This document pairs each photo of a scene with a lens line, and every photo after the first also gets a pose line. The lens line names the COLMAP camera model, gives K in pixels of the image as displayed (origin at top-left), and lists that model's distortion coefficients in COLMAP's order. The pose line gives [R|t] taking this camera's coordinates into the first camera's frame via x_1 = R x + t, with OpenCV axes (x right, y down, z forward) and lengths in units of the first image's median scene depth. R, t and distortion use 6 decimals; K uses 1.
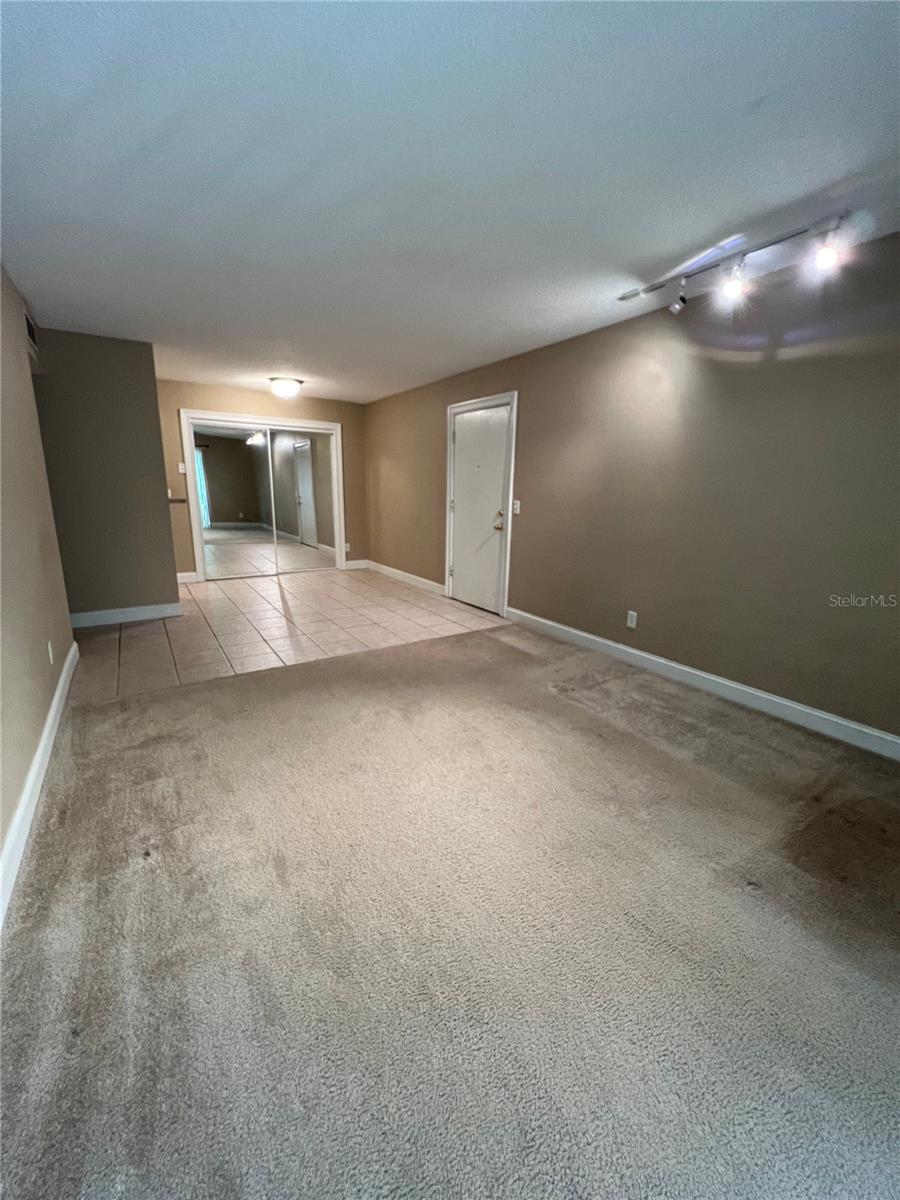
lens RADIAL K [[478.6, 0, 454.3], [0, 478.6, 600.6], [0, 0, 1]] dist [0.000485, -0.000010]
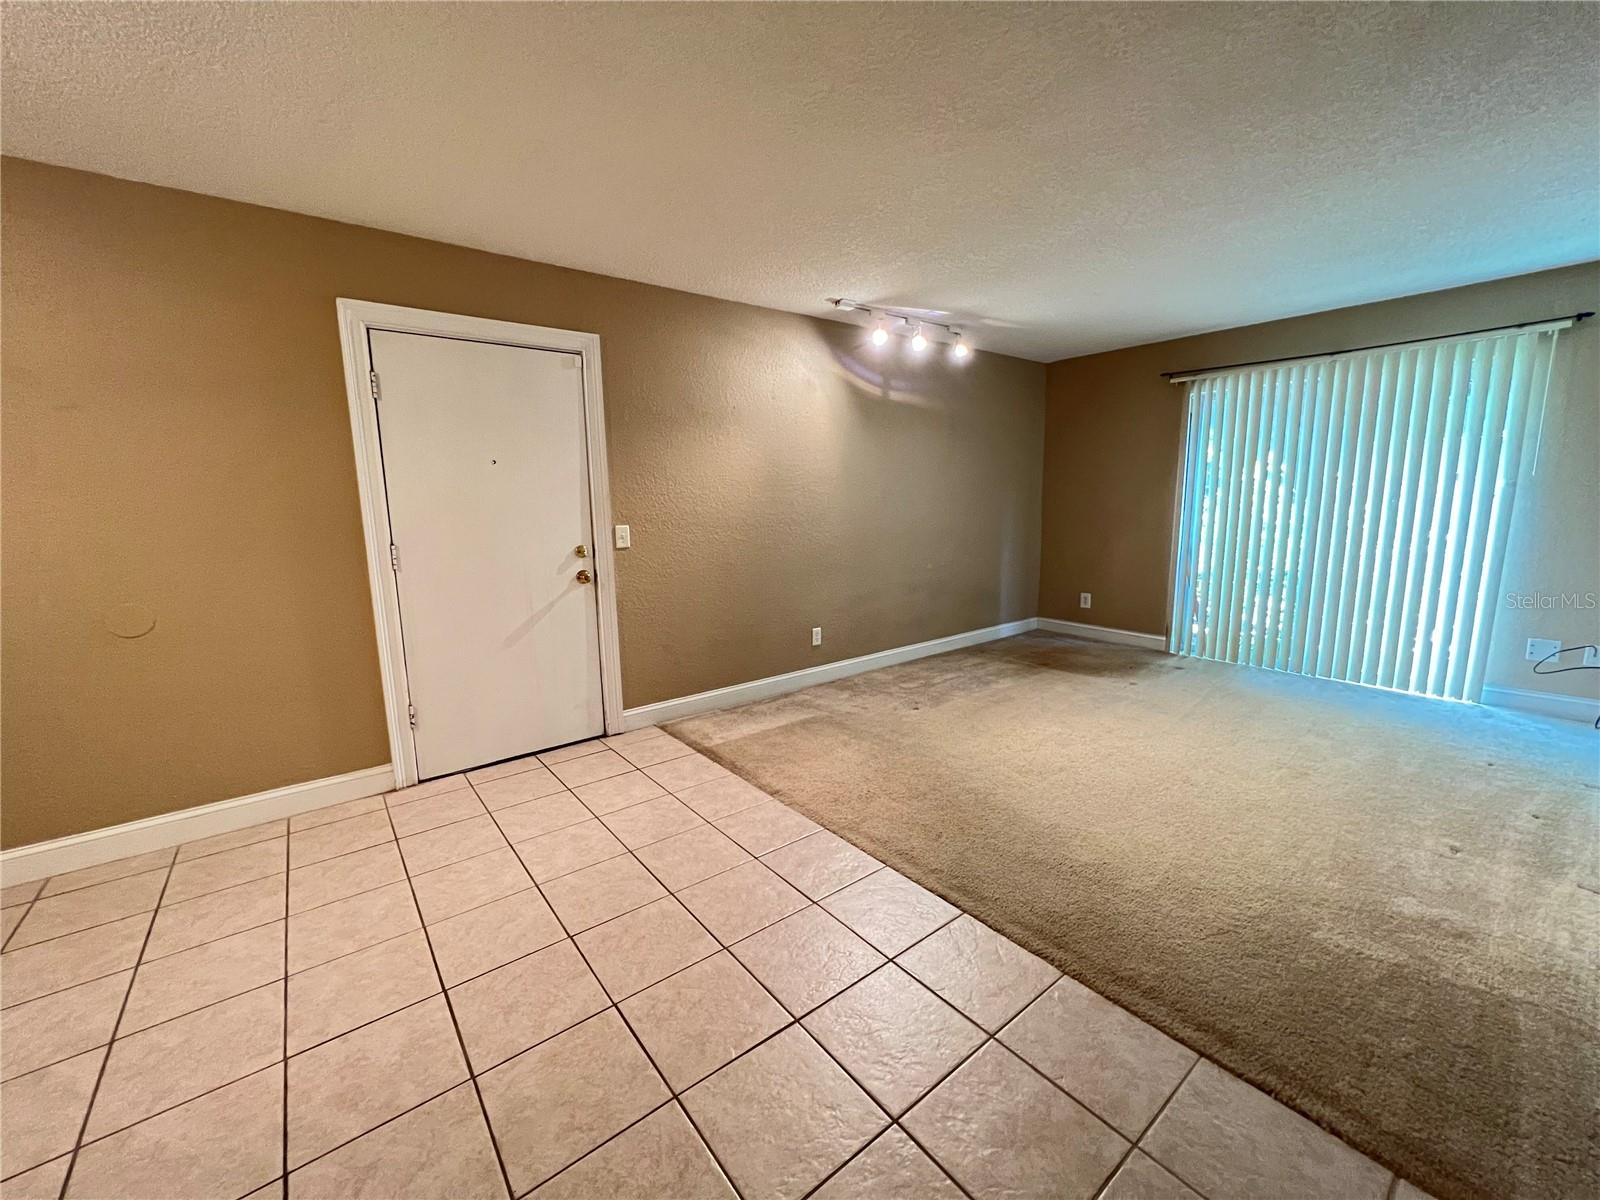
lens RADIAL K [[636.8, 0, 804.4], [0, 636.8, 596.5], [0, 0, 1]] dist [-0.002222, 0.000246]
pose [[-0.082238, -0.167128, 0.982499, -0.937563], [0.249196, 0.951075, 0.182641, -0.301269], [-0.964955, 0.259855, -0.036567, 1.194473]]
